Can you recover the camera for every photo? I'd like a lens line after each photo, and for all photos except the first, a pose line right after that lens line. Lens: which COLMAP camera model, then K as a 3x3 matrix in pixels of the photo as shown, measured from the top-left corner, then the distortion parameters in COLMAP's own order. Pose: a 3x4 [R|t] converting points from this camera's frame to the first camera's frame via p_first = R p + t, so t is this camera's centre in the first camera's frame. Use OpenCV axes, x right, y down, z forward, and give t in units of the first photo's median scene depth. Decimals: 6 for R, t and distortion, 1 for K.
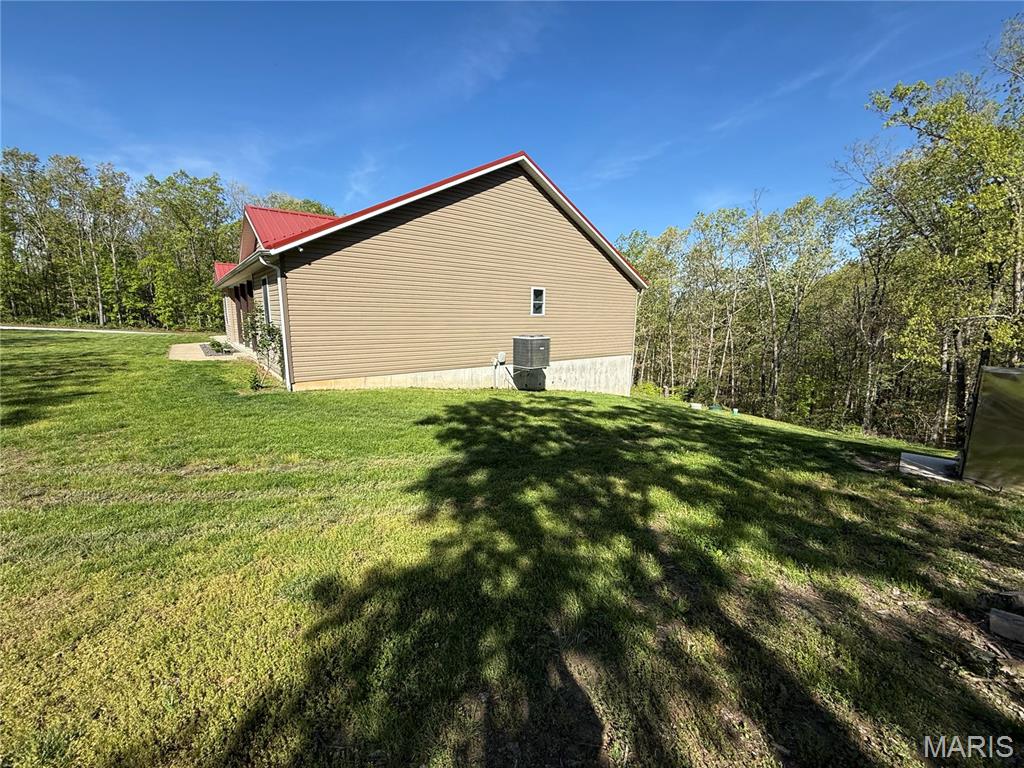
lens RADIAL K [[411.7, 0, 512.9], [0, 411.7, 392.2], [0, 0, 1]] dist [0.002294, 0.000464]
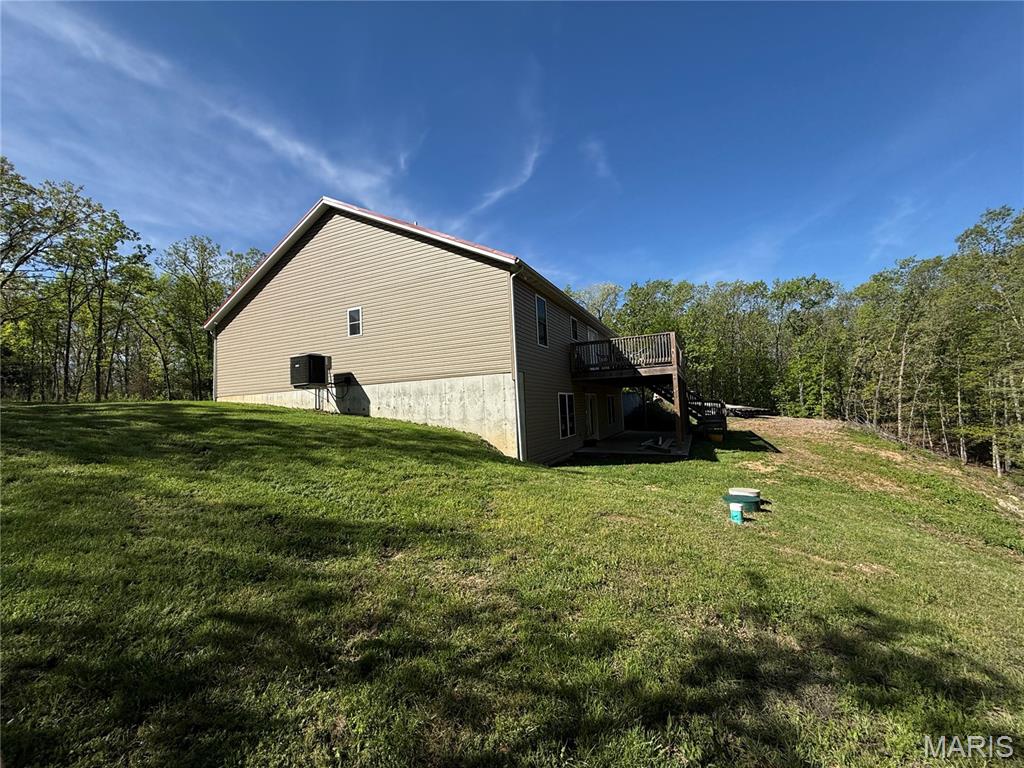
lens RADIAL K [[411.7, 0, 512.9], [0, 411.7, 392.2], [0, 0, 1]] dist [0.002294, 0.000464]
pose [[0.428746, -0.064917, -0.901090, 1.000563], [-0.117544, 0.984928, -0.126885, 0.019236], [0.895746, 0.160319, 0.414653, 0.884615]]
